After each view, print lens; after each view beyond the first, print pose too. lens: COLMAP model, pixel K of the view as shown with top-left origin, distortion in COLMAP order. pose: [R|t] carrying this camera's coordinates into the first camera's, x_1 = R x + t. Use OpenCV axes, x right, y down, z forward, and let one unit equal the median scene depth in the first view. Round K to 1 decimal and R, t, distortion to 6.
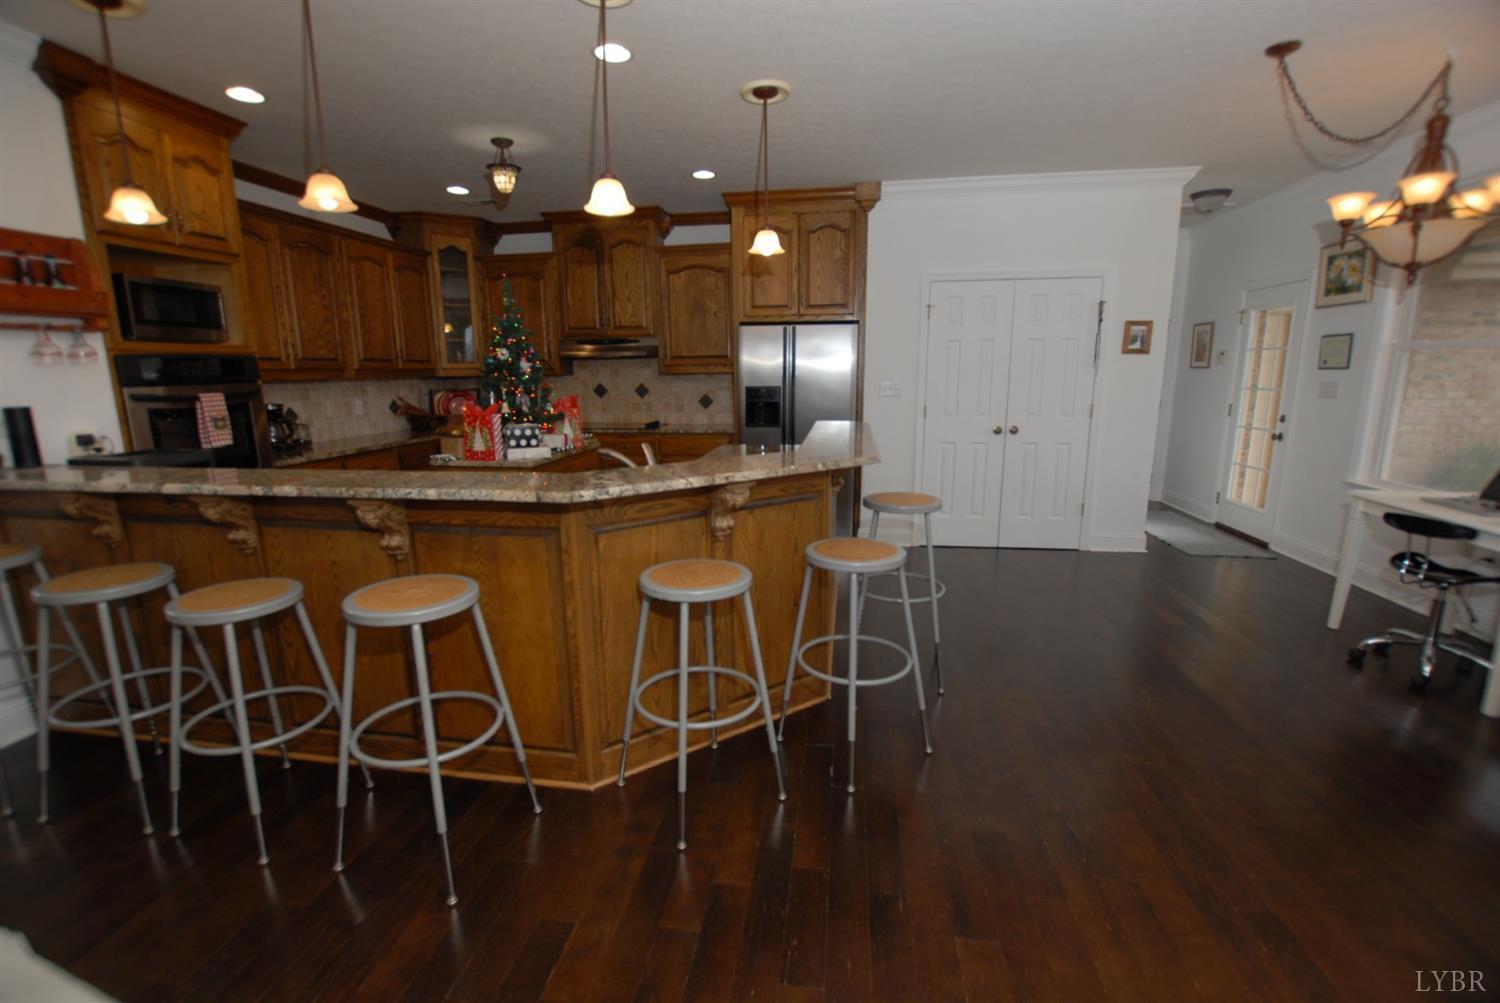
lens RADIAL K [[662.0, 0, 737.9], [0, 662.0, 511.6], [0, 0, 1]] dist [-0.033933, 0.002938]
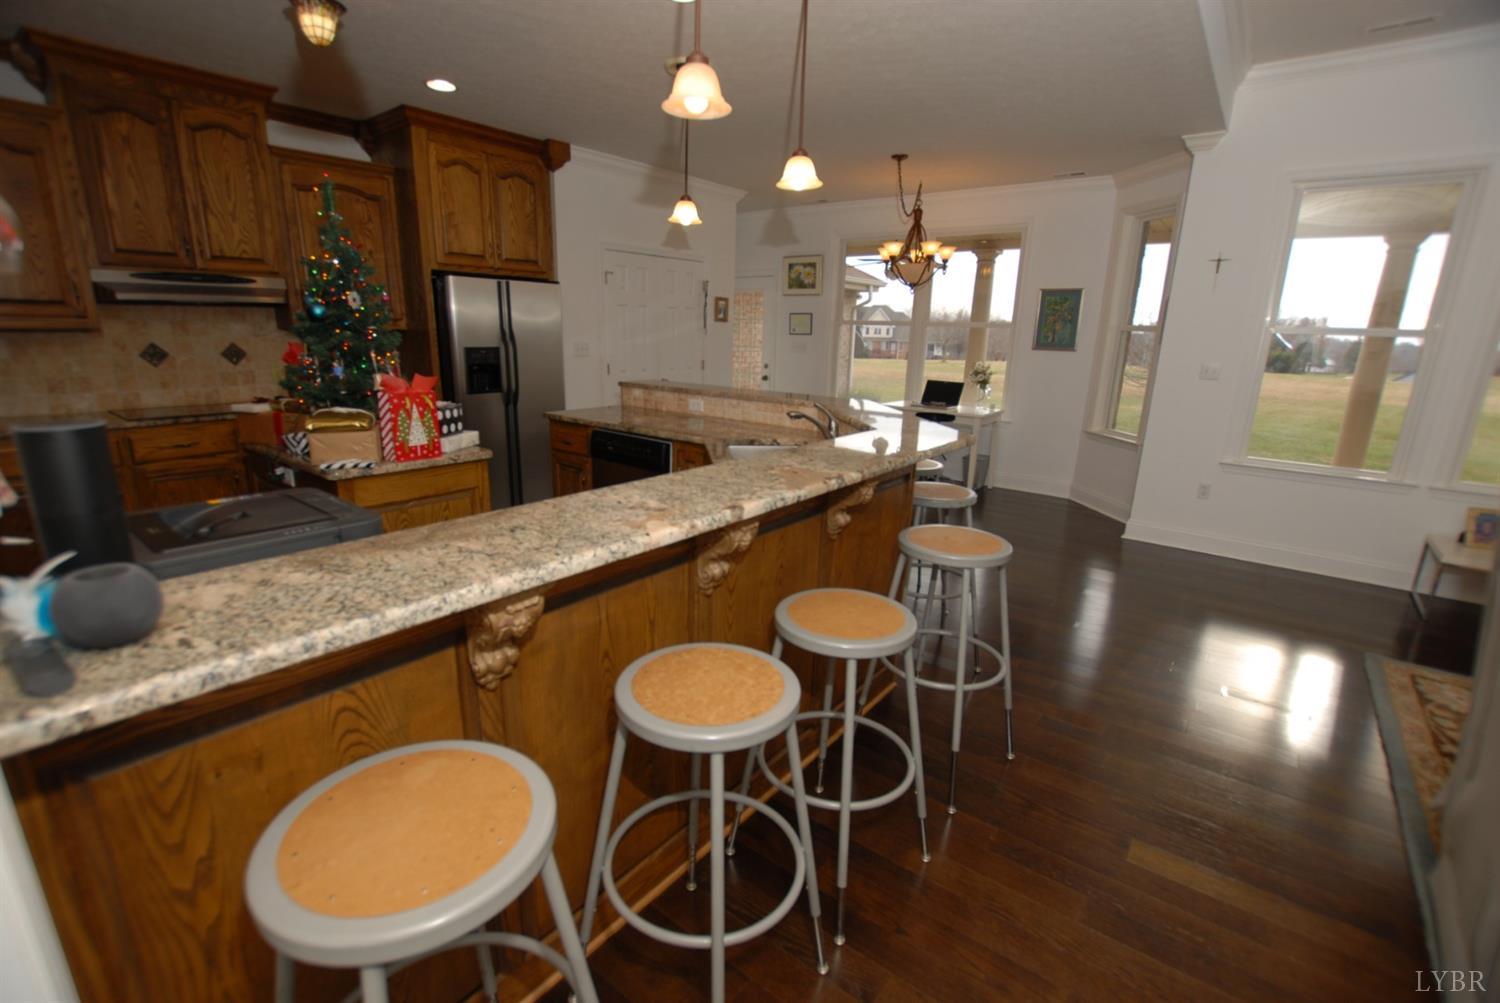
lens RADIAL K [[662.0, 0, 737.9], [0, 662.0, 511.6], [0, 0, 1]] dist [-0.033933, 0.002938]
pose [[0.487062, -0.210741, 0.847560, -0.623642], [0.153655, 0.975991, 0.154374, -0.060223], [-0.859744, 0.055042, 0.507750, 0.283130]]
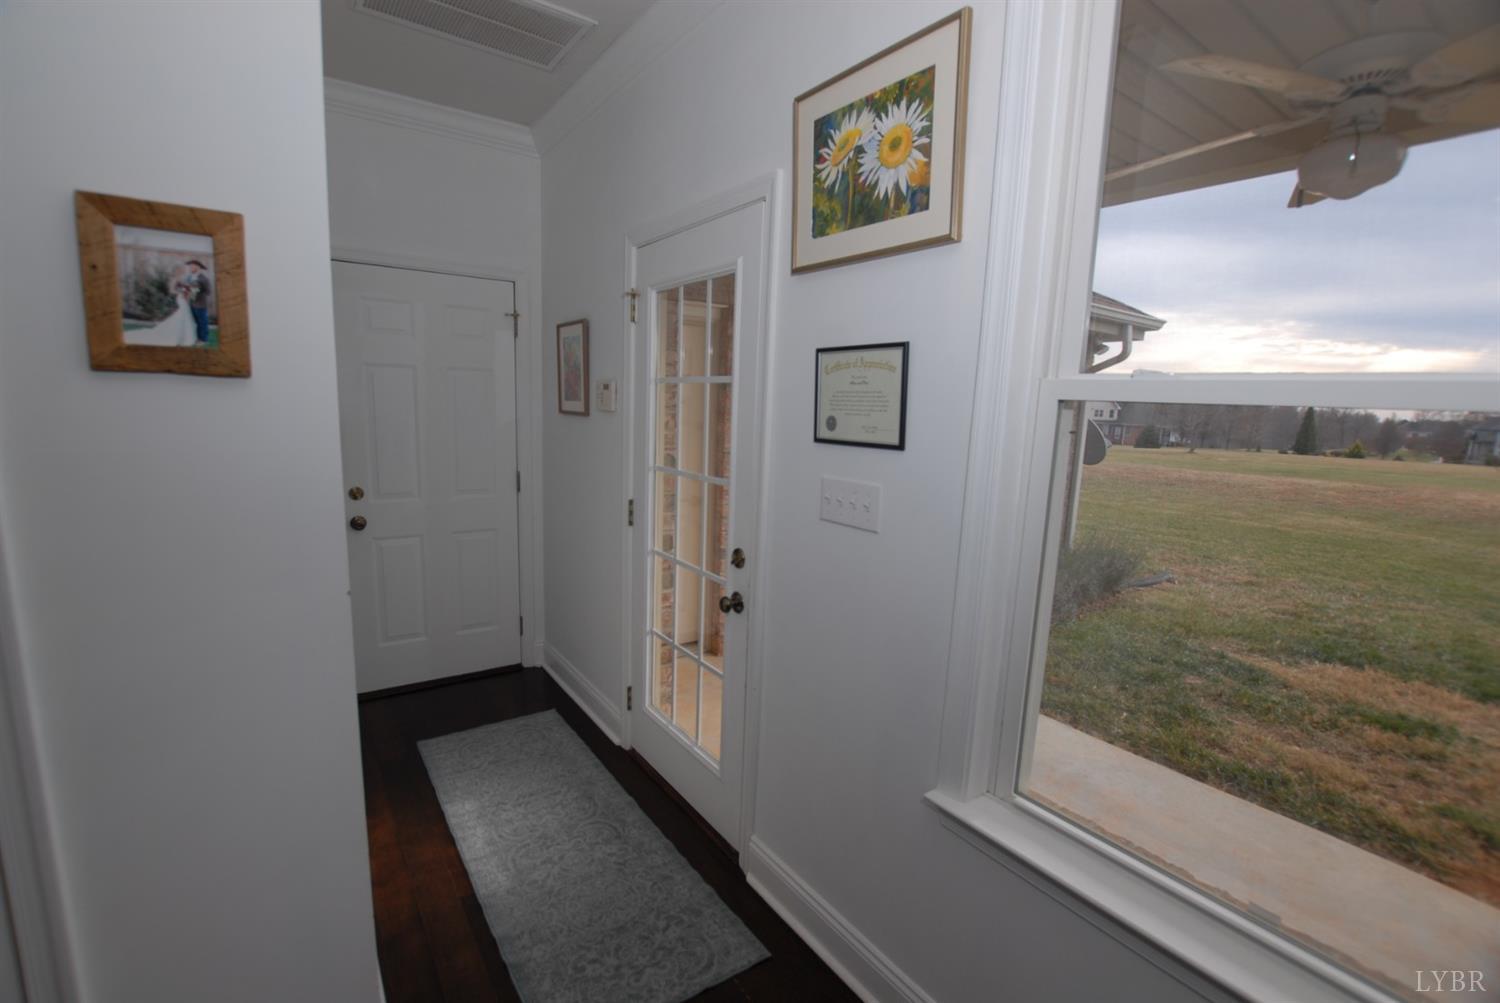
lens RADIAL K [[662.0, 0, 737.9], [0, 662.0, 511.6], [0, 0, 1]] dist [-0.033933, 0.002938]
pose [[0.719007, -0.078564, 0.690548, 0.584289], [0.101045, 0.994850, 0.007975, -0.180692], [-0.687618, 0.064043, 0.723243, 0.729471]]
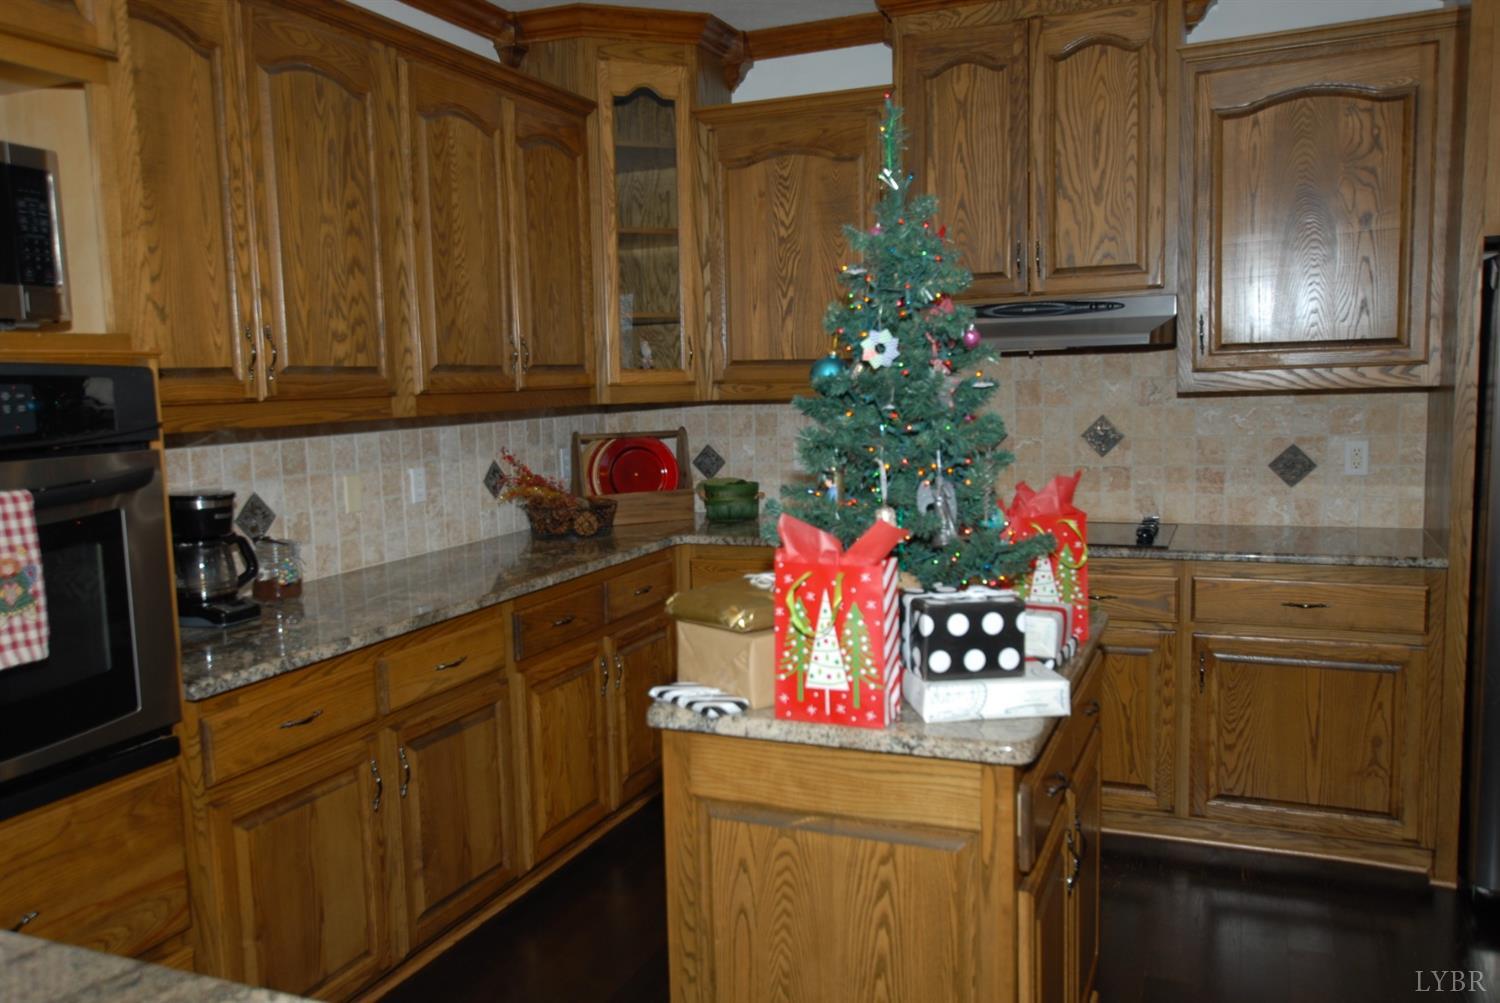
lens RADIAL K [[1192.2, 0, 729.4], [0, 1192.2, 517.3], [0, 0, 1]] dist [-0.000538, 0.000664]
pose [[0.969786, 0.011846, -0.243670, -0.235006], [-0.033003, 0.996009, -0.082927, -0.092557], [0.241716, 0.088463, 0.966306, 0.372850]]
